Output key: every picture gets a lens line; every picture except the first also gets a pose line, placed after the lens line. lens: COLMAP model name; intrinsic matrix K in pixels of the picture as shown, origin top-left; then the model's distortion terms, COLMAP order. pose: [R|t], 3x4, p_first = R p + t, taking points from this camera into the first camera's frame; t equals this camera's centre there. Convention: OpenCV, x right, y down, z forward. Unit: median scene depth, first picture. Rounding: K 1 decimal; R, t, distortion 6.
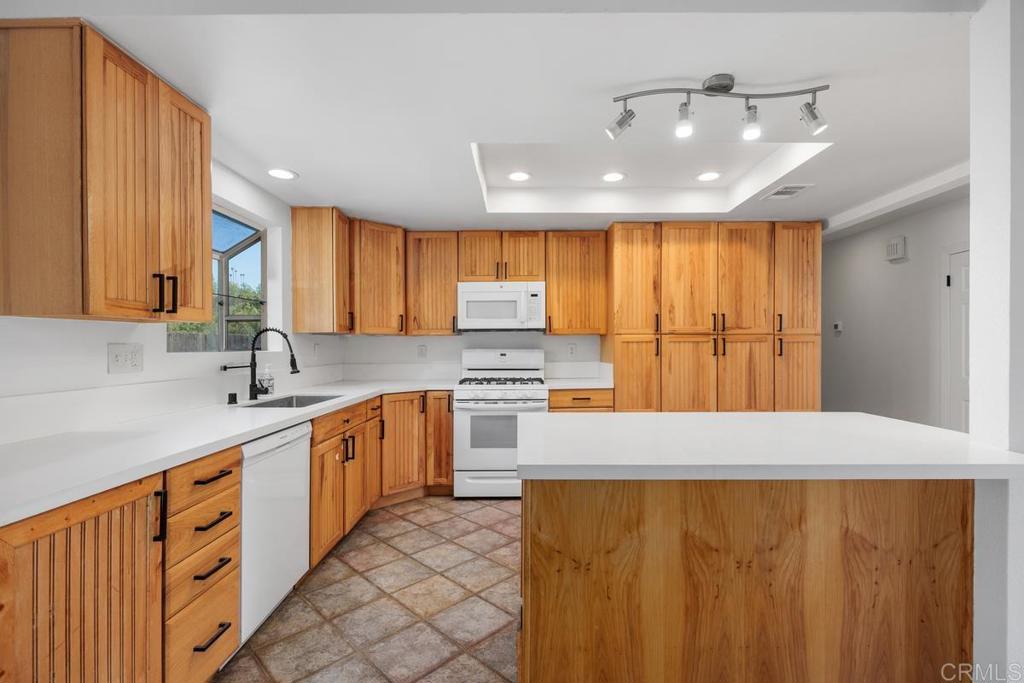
lens RADIAL K [[478.5, 0, 519.4], [0, 478.5, 345.3], [0, 0, 1]] dist [-0.002533, -0.000313]
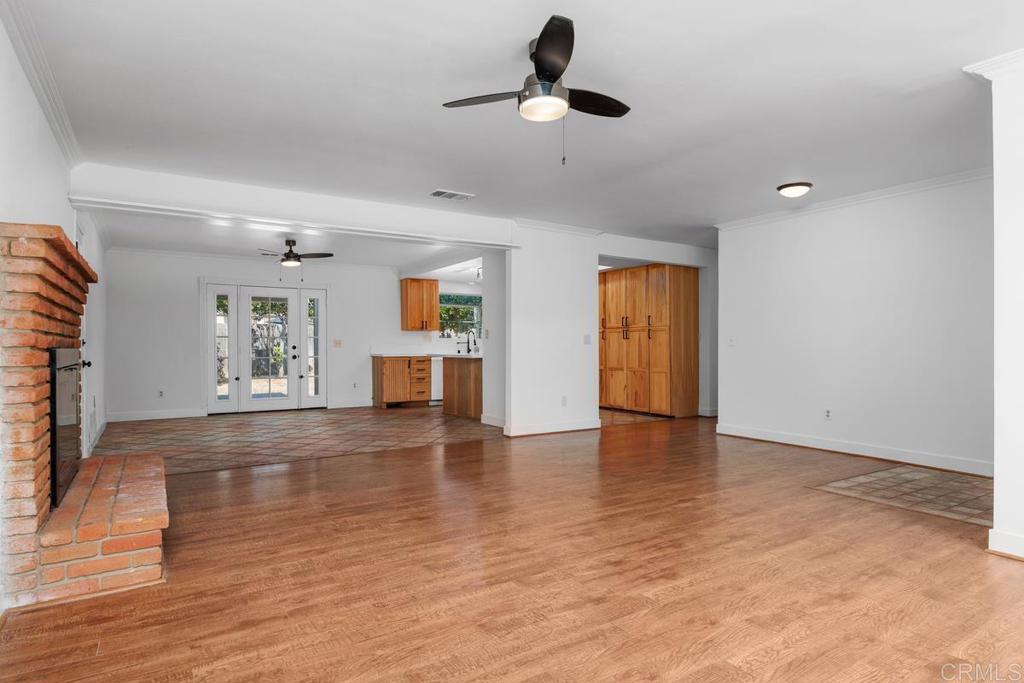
lens RADIAL K [[566.6, 0, 510.4], [0, 566.6, 346.2], [0, 0, 1]] dist [0.004598, 0.000512]
pose [[0.545553, -0.001417, -0.838075, 2.070105], [0.002987, 0.999996, 0.000254, 0.048818], [0.838071, -0.002642, 0.545555, -0.631252]]
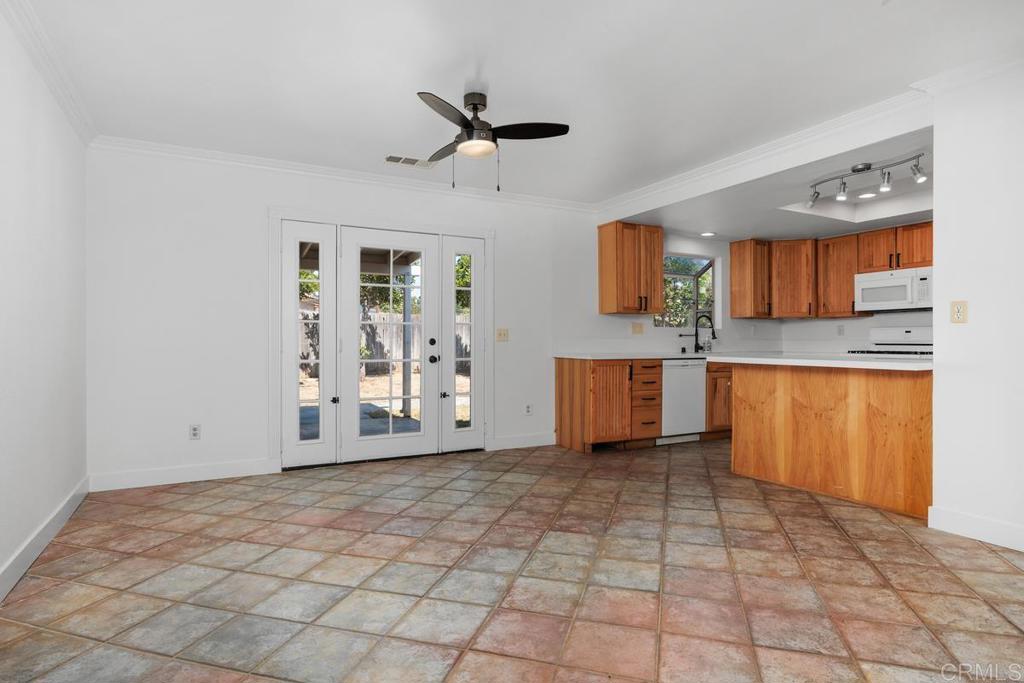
lens RADIAL K [[553.9, 0, 512.0], [0, 553.9, 341.5], [0, 0, 1]] dist [-0.002910, -0.000210]
pose [[0.484140, 0.002165, -0.874988, 0.772498], [-0.001915, 0.999997, 0.001415, 0.049362], [0.874989, 0.000991, 0.484142, -0.549948]]
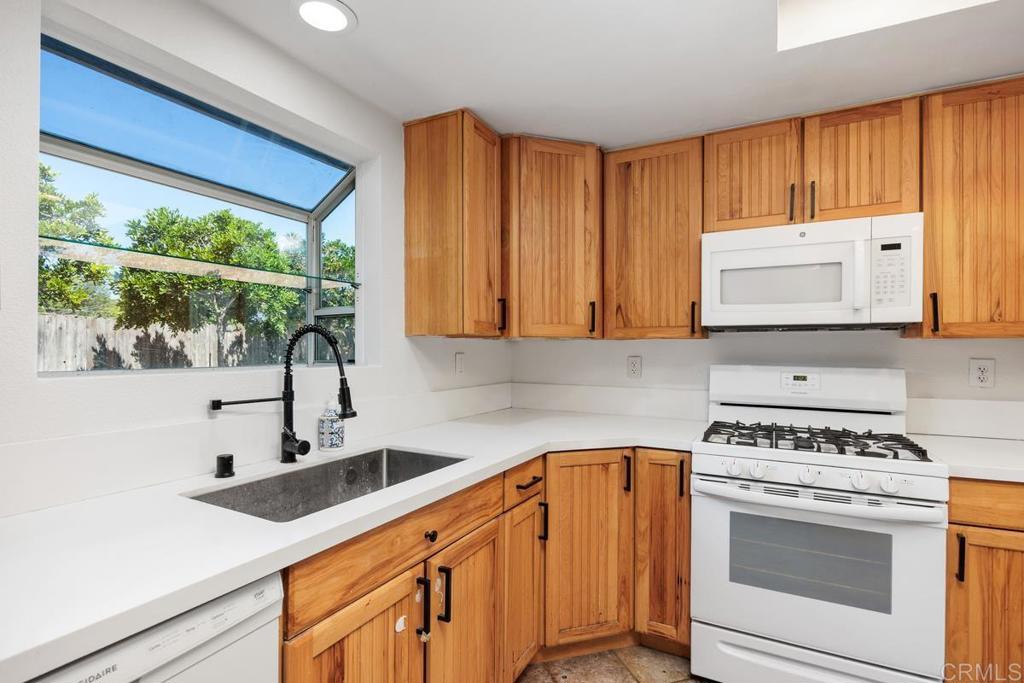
lens RADIAL K [[502.5, 0, 495.7], [0, 502.5, 344.4], [0, 0, 1]] dist [0.000400, 0.000524]
pose [[0.871575, 0.004828, -0.490239, -0.061734], [-0.008385, 0.999952, -0.005060, -0.011226], [0.490191, 0.008521, 0.871573, 0.459799]]
